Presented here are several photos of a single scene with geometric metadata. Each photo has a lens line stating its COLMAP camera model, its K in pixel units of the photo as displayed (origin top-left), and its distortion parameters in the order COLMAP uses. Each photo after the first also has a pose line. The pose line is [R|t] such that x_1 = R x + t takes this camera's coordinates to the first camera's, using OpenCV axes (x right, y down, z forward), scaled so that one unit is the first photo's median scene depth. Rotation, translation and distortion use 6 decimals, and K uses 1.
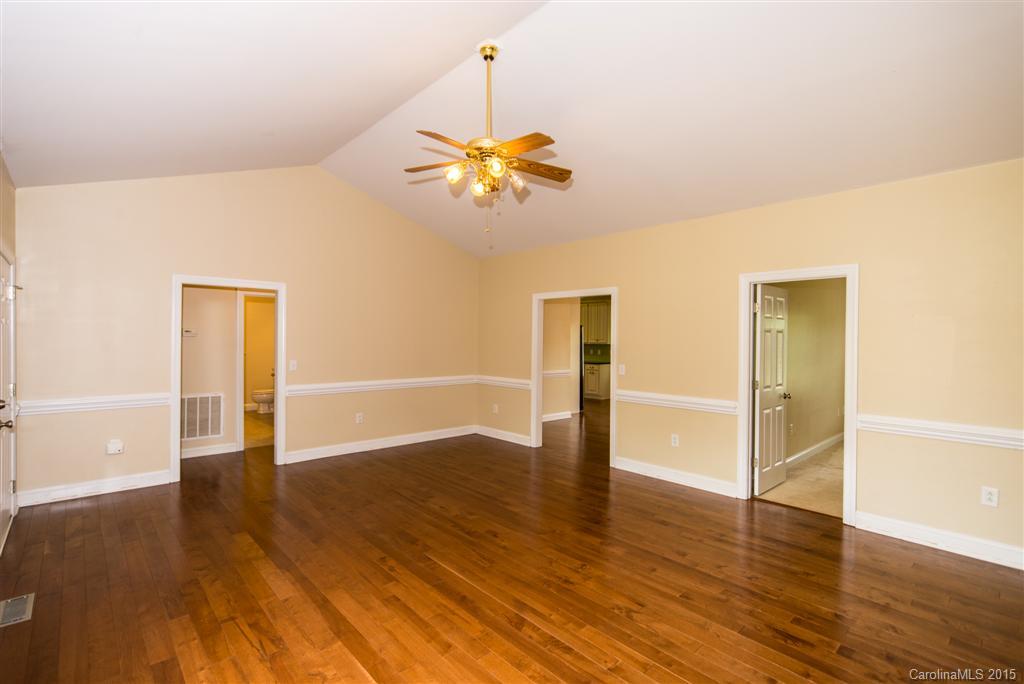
lens RADIAL K [[480.4, 0, 512.0], [0, 480.4, 342.0], [0, 0, 1]] dist [0.001588, -0.000156]
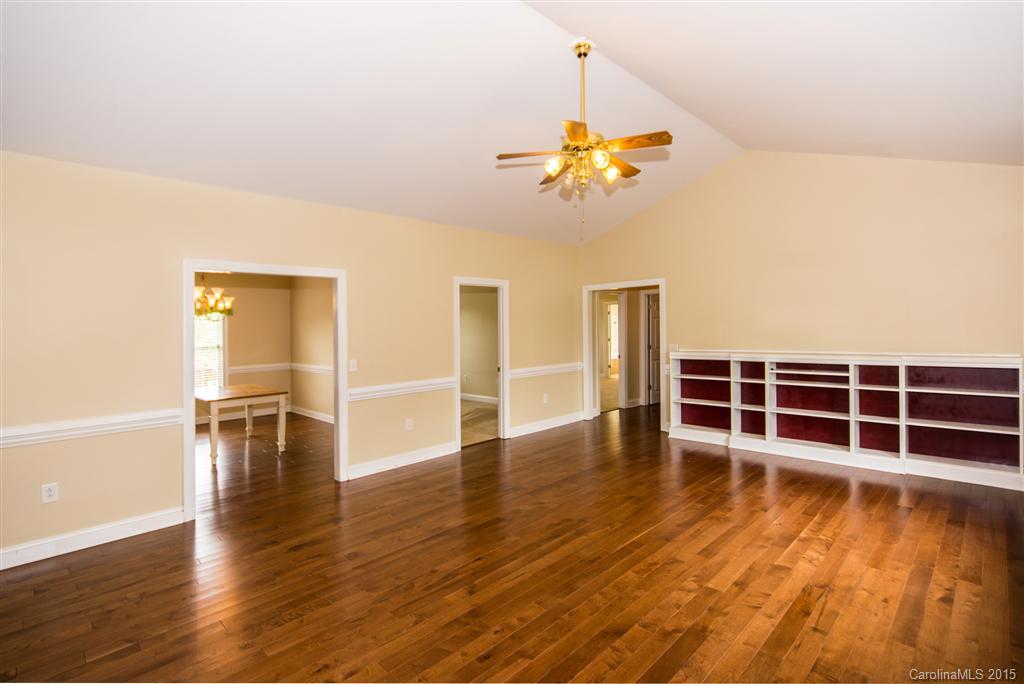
lens RADIAL K [[486.4, 0, 512.0], [0, 486.4, 342.0], [0, 0, 1]] dist [-0.013030, 0.000491]
pose [[-0.048256, -0.041095, 0.997989, -1.105360], [0.039815, 0.998280, 0.043032, -0.022562], [-0.998041, 0.041812, -0.046537, 1.221053]]
